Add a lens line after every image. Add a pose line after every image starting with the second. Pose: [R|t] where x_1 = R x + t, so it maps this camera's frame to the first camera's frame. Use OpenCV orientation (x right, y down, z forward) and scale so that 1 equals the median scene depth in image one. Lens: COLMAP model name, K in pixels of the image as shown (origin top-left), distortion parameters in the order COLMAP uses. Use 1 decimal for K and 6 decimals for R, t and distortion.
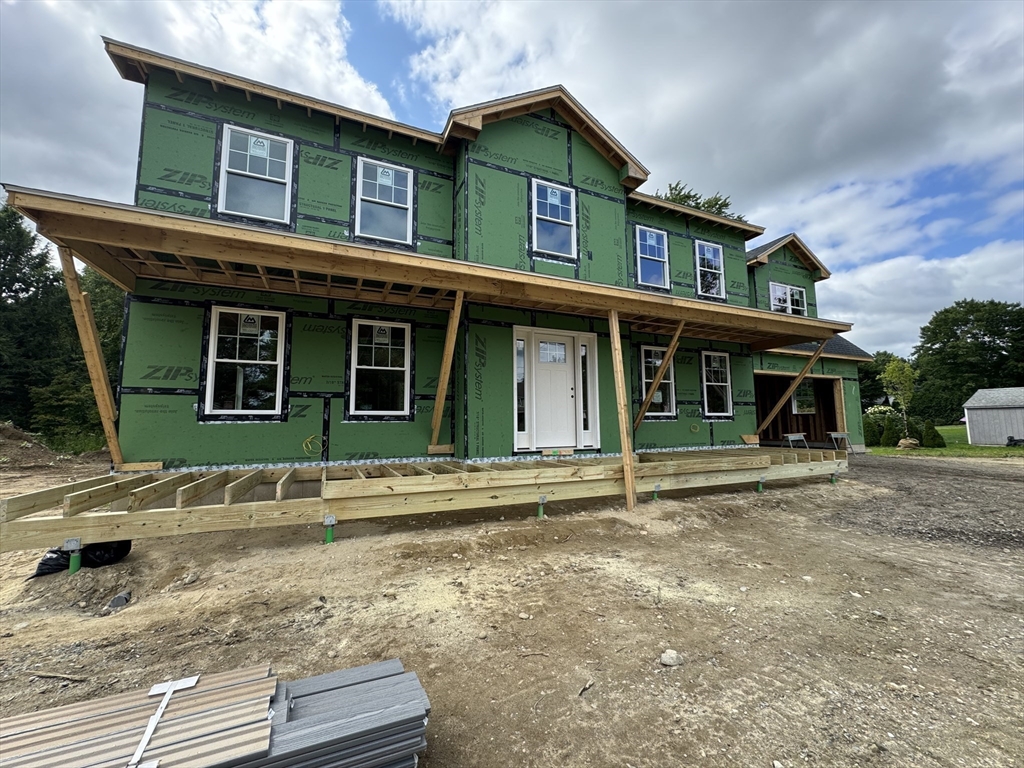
lens RADIAL K [[408.1, 0, 506.3], [0, 408.1, 382.0], [0, 0, 1]] dist [-0.002345, 0.000275]
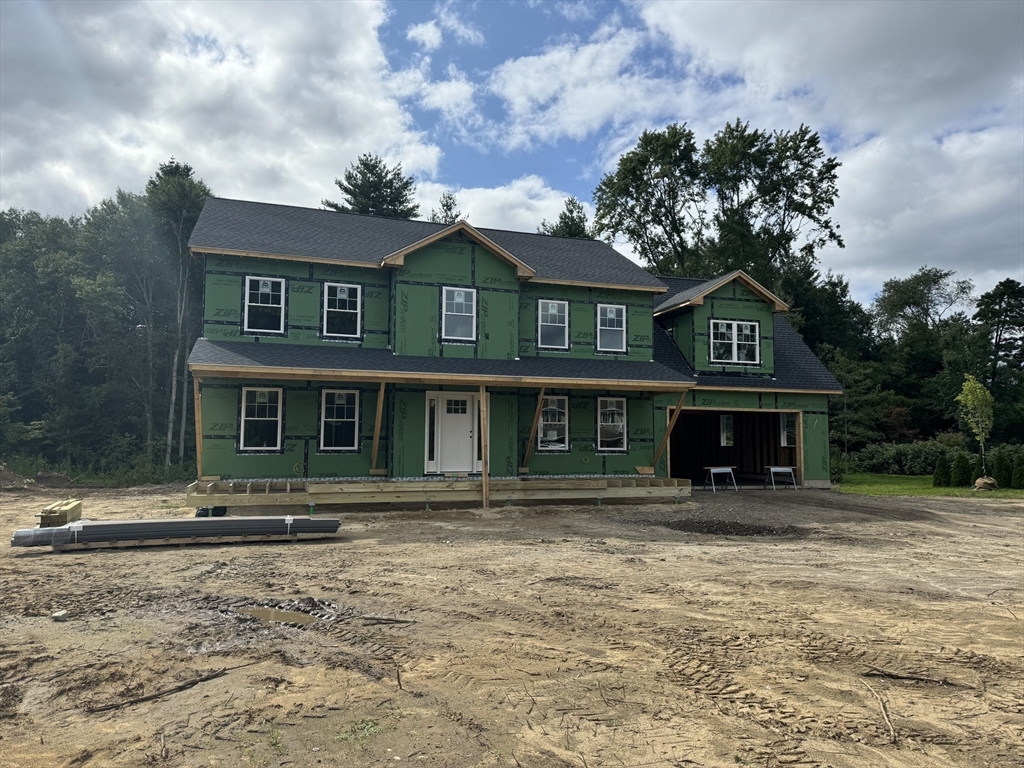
lens RADIAL K [[730.2, 0, 515.4], [0, 730.2, 382.6], [0, 0, 1]] dist [0.094313, -0.004485]
pose [[0.995851, 0.005501, -0.090828, 0.604244], [-0.003666, 0.999786, 0.020357, -0.229973], [0.090921, -0.019940, 0.995658, -1.698946]]
